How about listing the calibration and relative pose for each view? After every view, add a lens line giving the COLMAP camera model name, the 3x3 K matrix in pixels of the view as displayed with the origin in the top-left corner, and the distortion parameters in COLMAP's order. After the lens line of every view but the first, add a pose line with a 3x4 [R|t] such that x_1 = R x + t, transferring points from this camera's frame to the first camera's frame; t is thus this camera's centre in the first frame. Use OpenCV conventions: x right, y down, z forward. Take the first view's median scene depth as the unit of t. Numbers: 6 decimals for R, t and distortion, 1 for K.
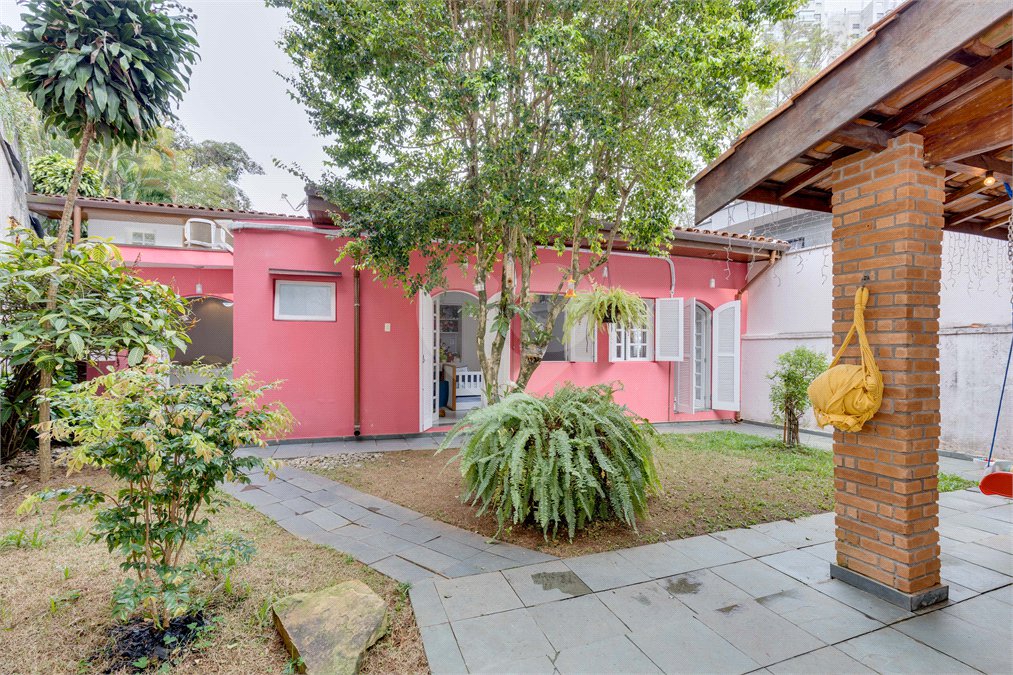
lens RADIAL K [[449.7, 0, 515.4], [0, 449.7, 344.5], [0, 0, 1]] dist [0.000952, -0.000063]
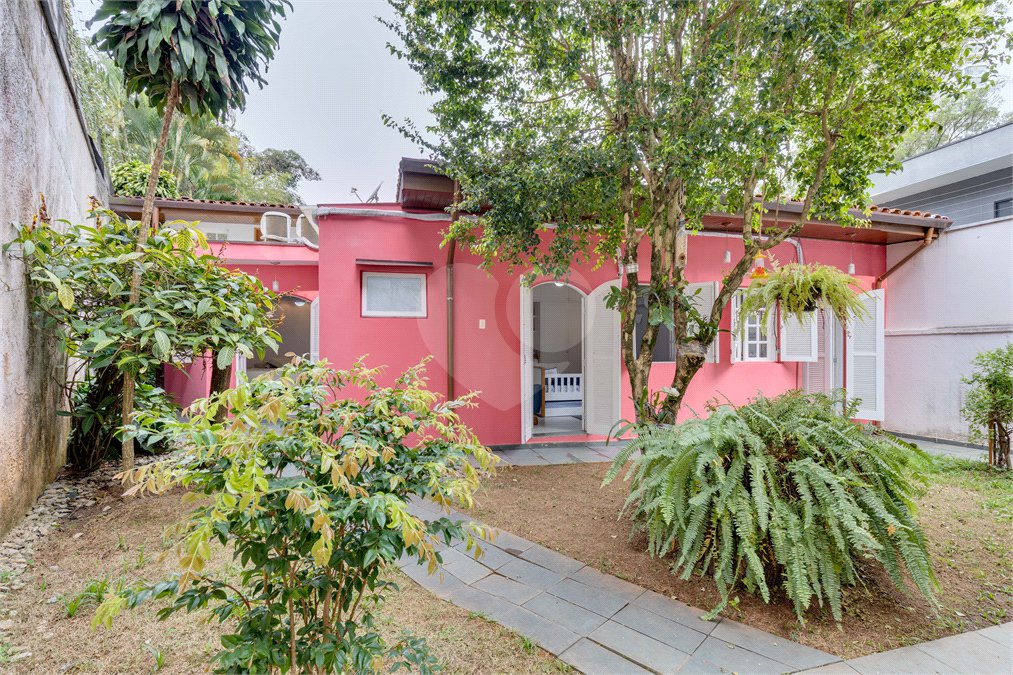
lens RADIAL K [[449.7, 0, 515.4], [0, 449.7, 344.5], [0, 0, 1]] dist [0.000952, -0.000063]
pose [[0.995677, -0.006111, -0.092677, -0.201552], [0.005935, 0.999980, -0.002174, 0.006492], [0.092689, 0.001615, 0.995694, 0.187428]]
